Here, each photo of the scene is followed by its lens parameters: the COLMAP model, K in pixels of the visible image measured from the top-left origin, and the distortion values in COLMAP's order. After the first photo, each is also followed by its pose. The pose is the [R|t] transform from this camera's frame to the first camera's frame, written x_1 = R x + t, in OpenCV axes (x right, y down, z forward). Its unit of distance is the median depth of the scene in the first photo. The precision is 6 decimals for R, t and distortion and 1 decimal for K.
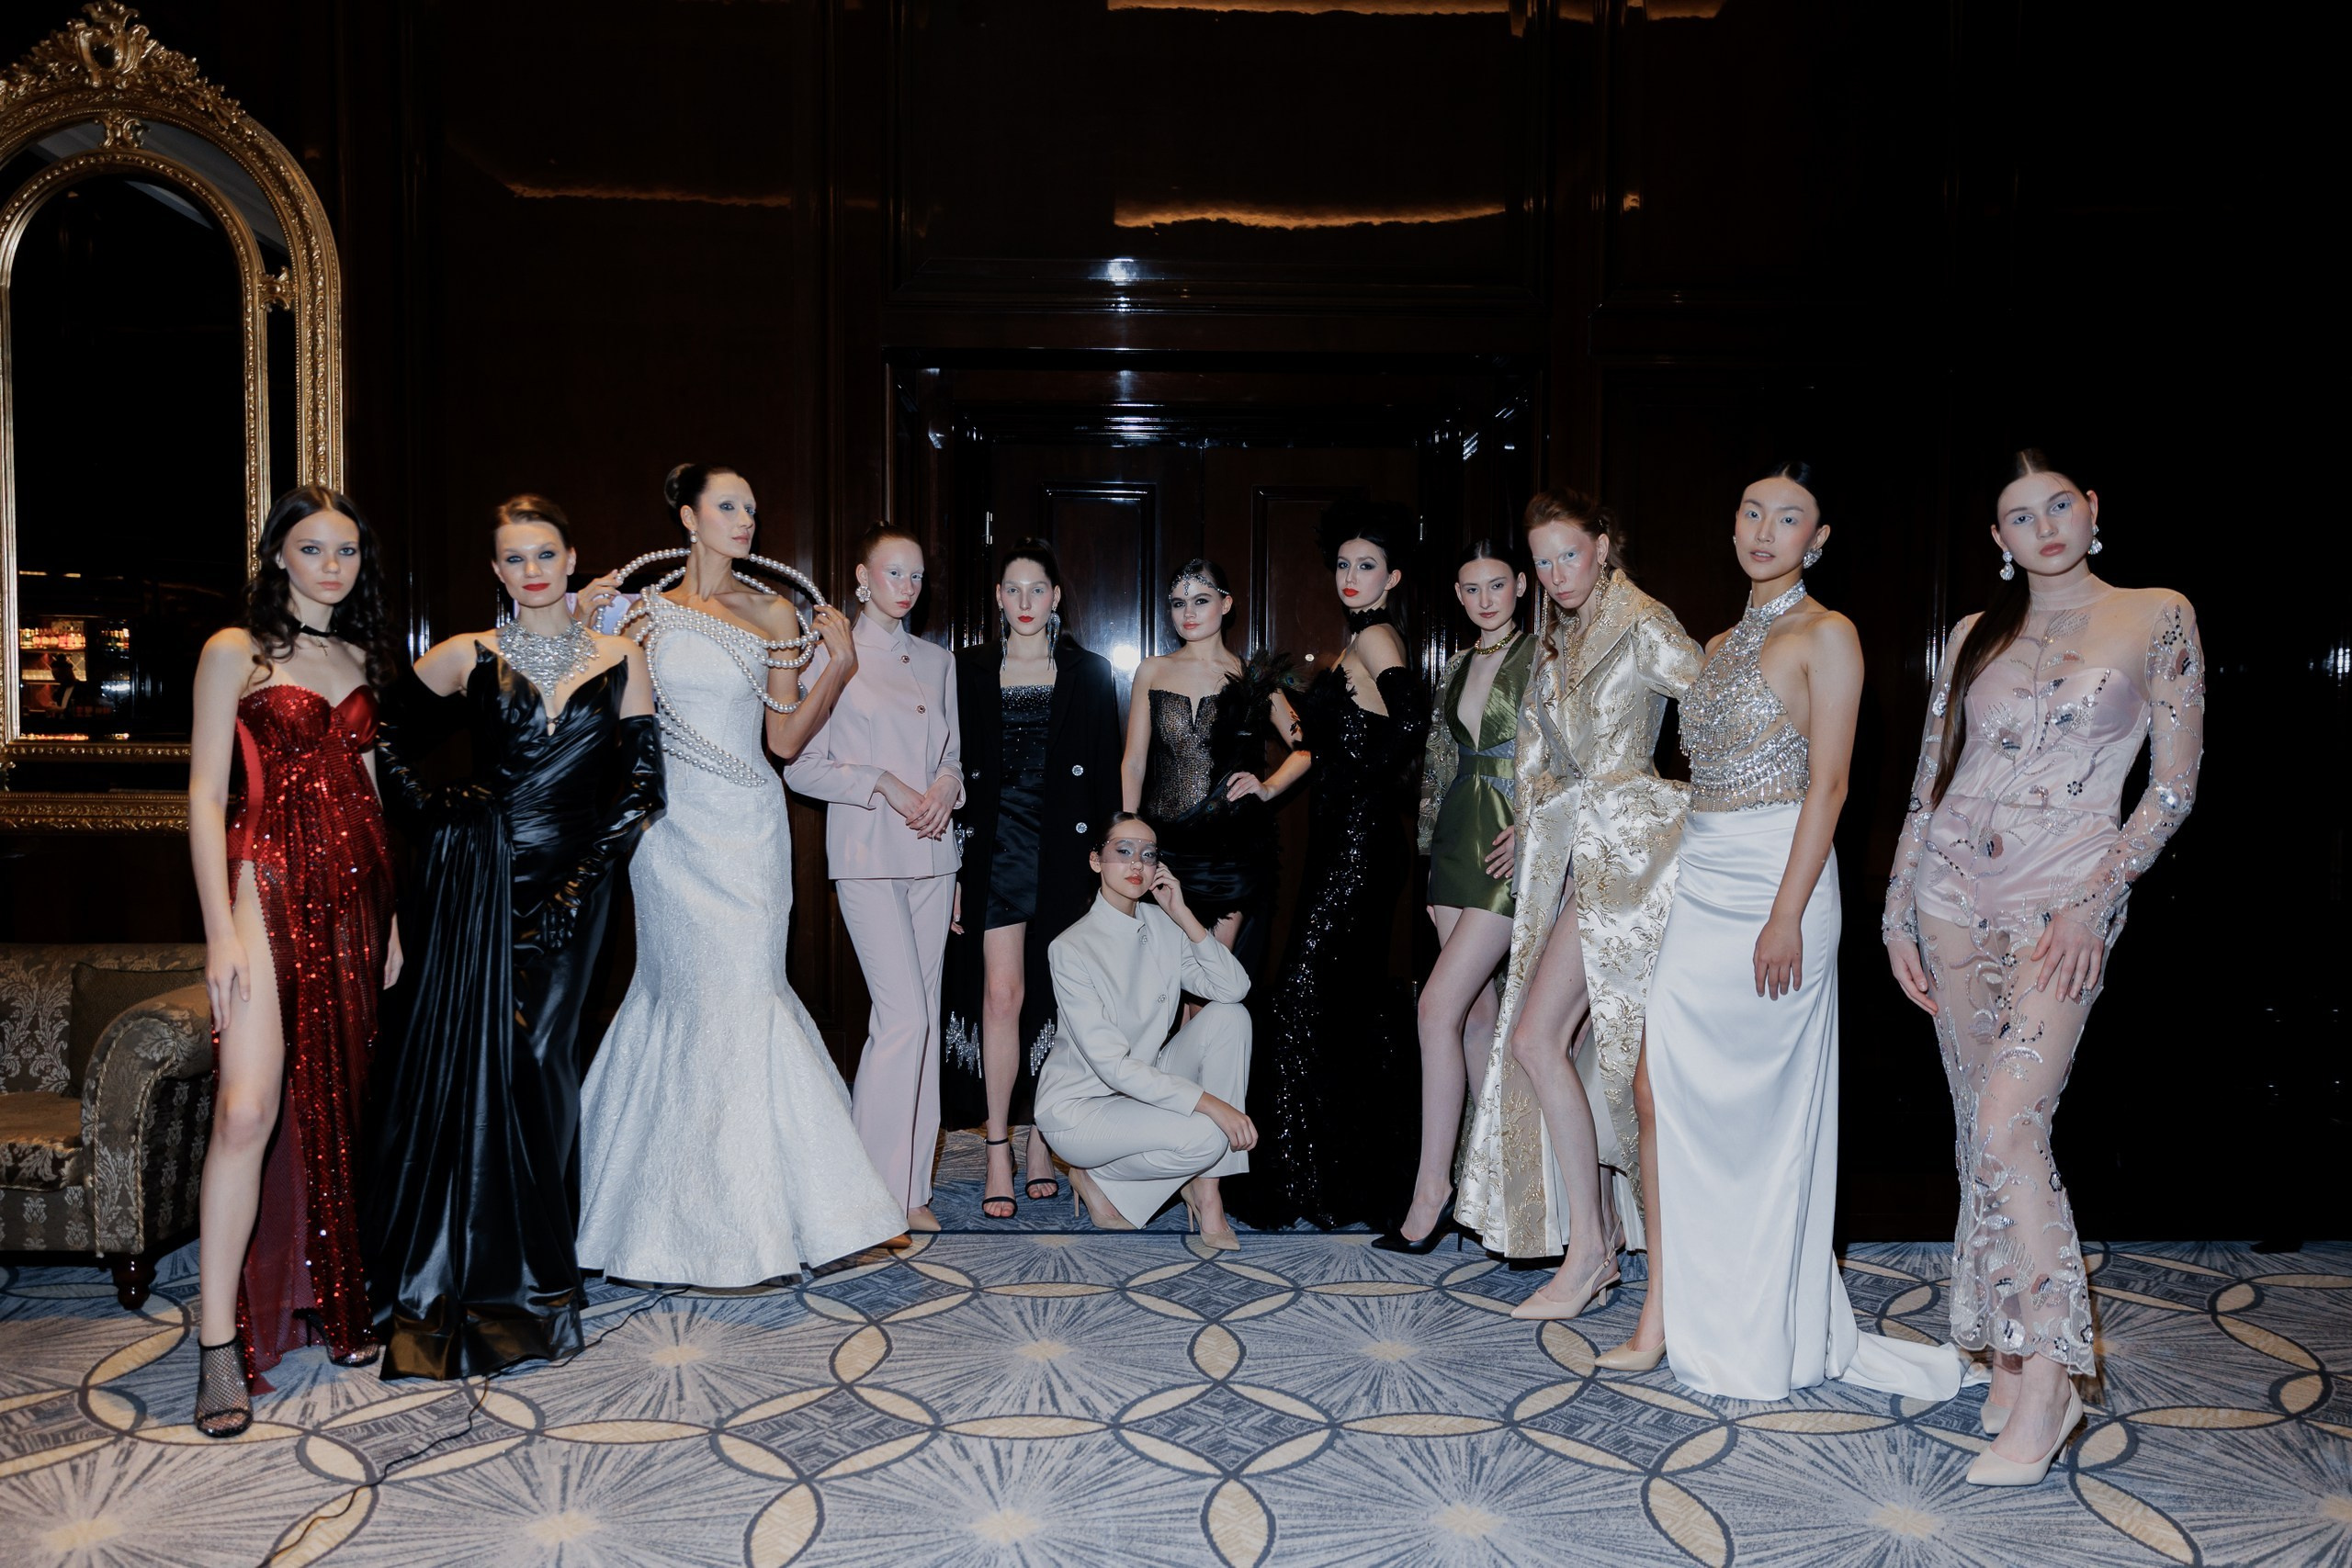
lens RADIAL K [[1628.9, 0, 1176.0], [0, 1628.9, 784.0], [0, 0, 1]] dist [-0.005887, 0.002478]
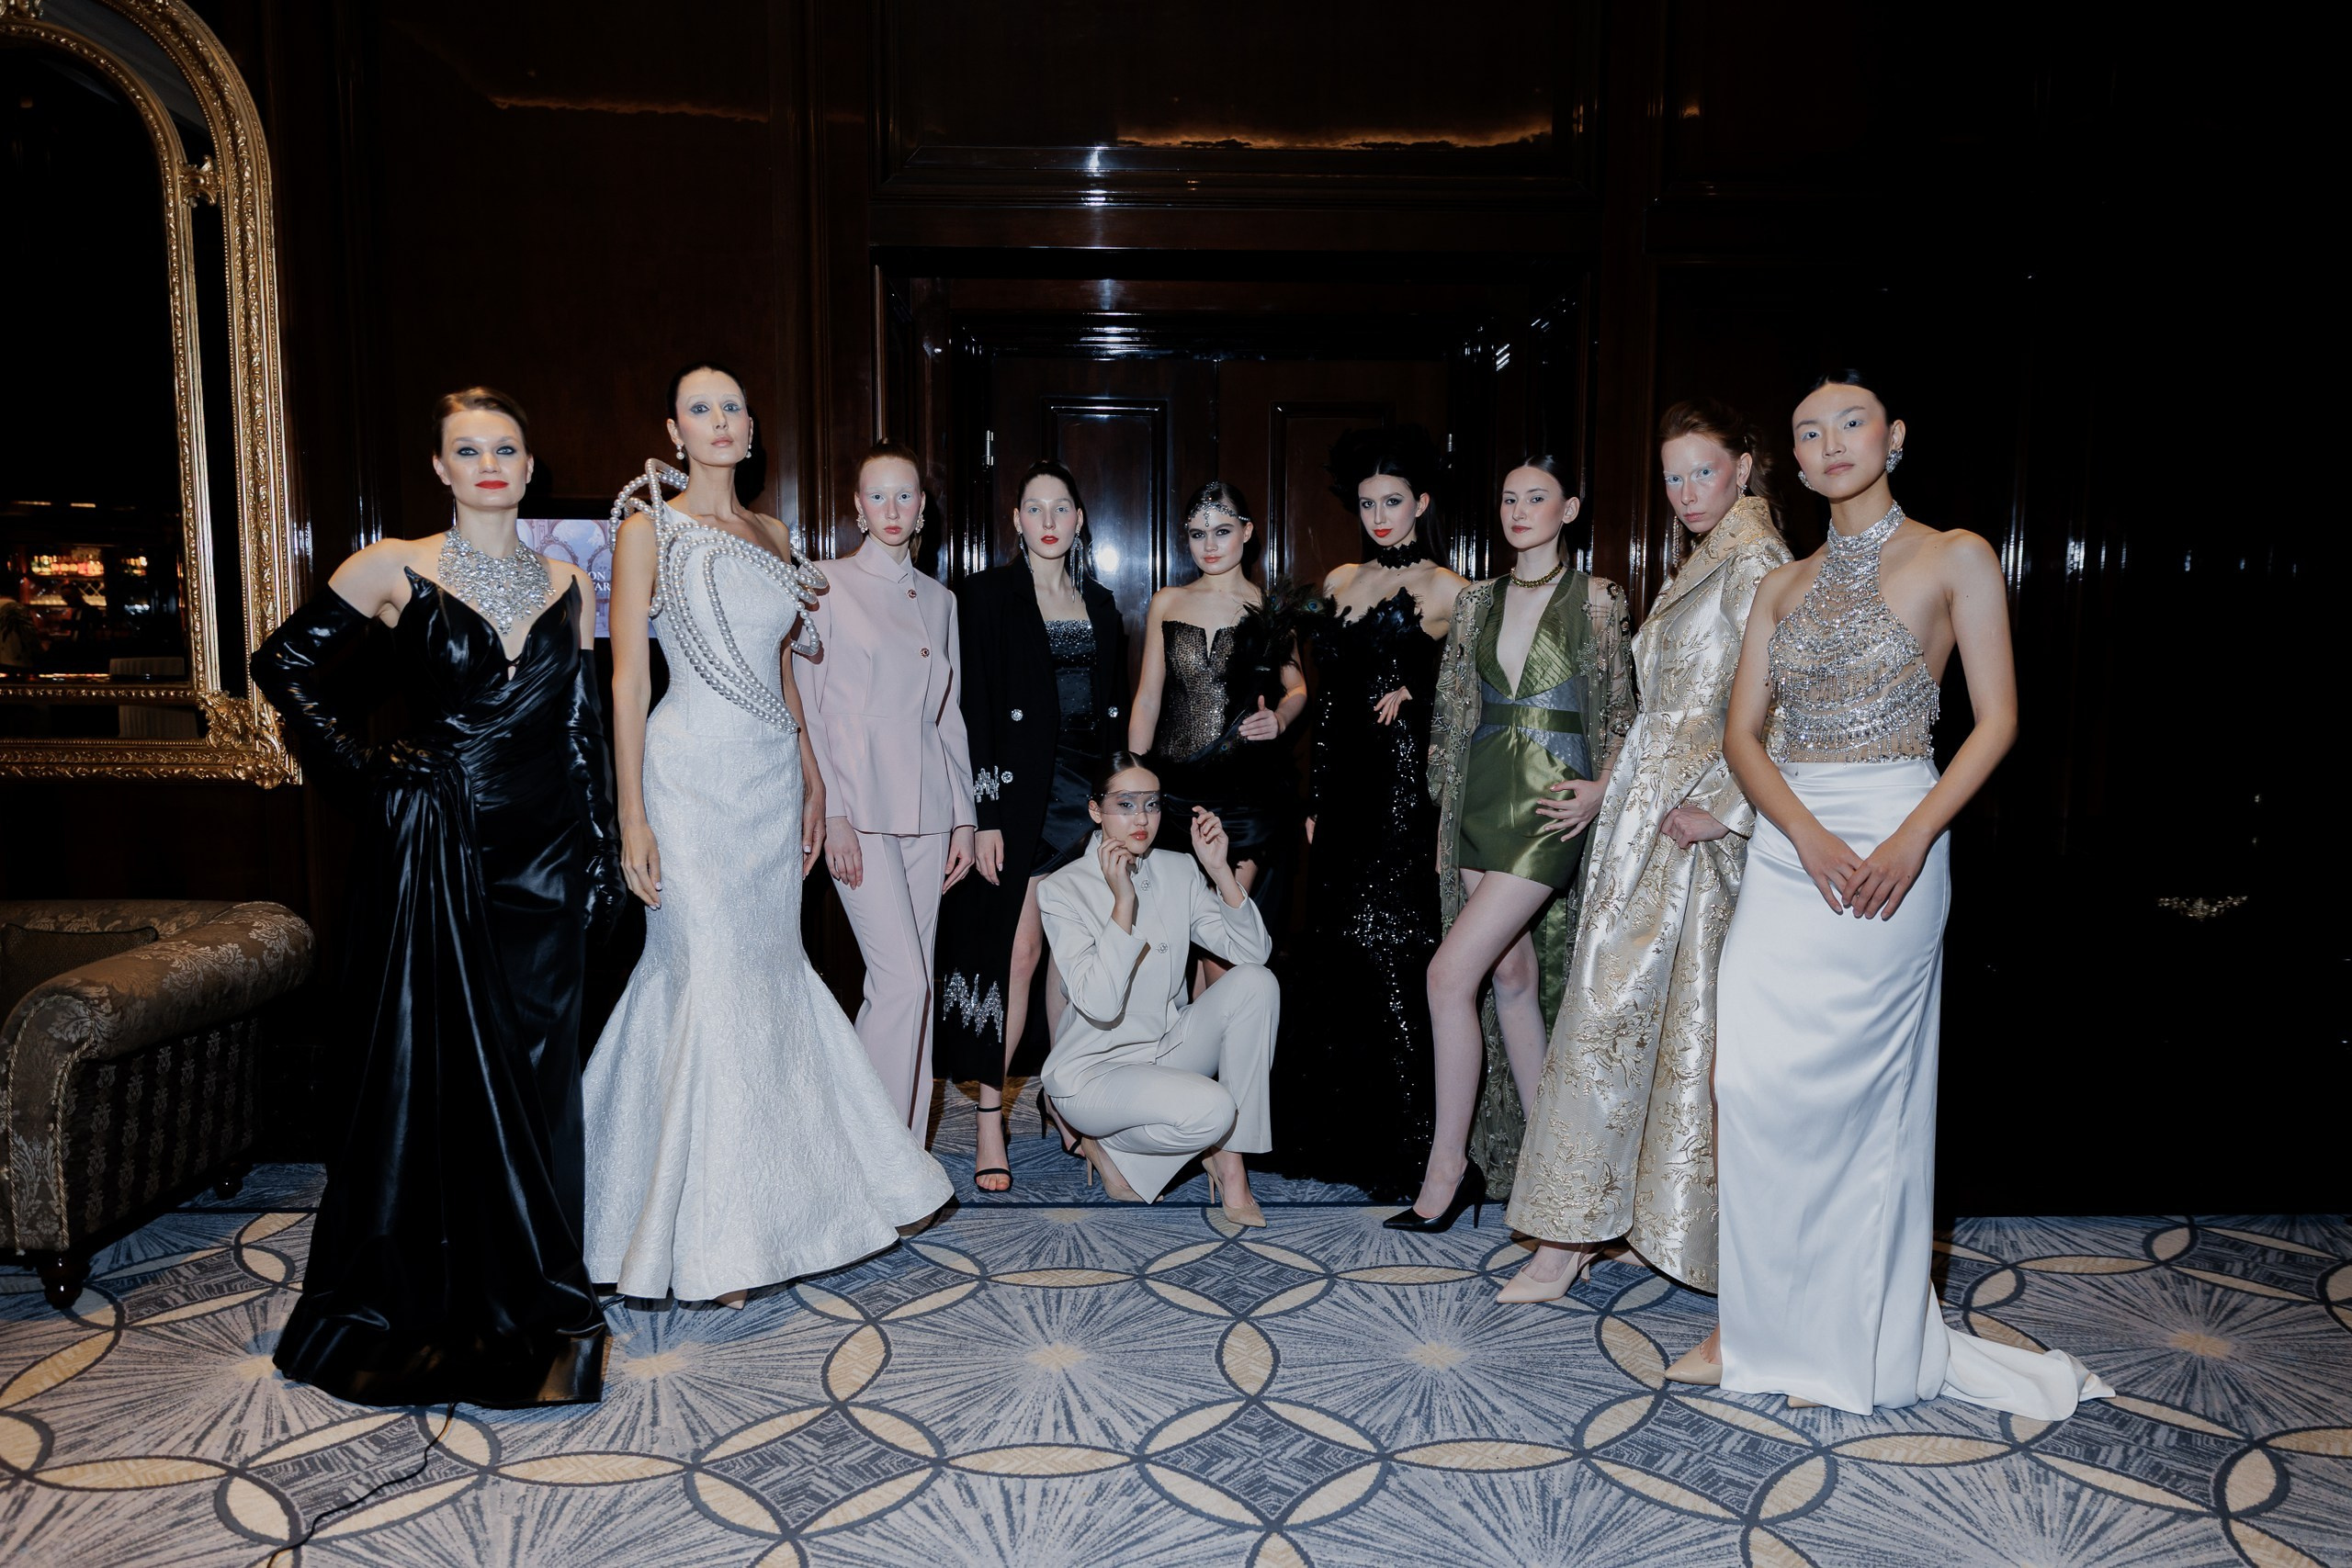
lens RADIAL K [[1534.5, 0, 1170.9], [0, 1534.5, 788.4], [0, 0, 1]] dist [-0.001021, 0.003633]
pose [[0.999996, -0.002561, 0.000867, -0.019138], [0.002507, 0.998294, 0.058336, -0.020817], [-0.001015, -0.058334, 0.998297, 0.172690]]
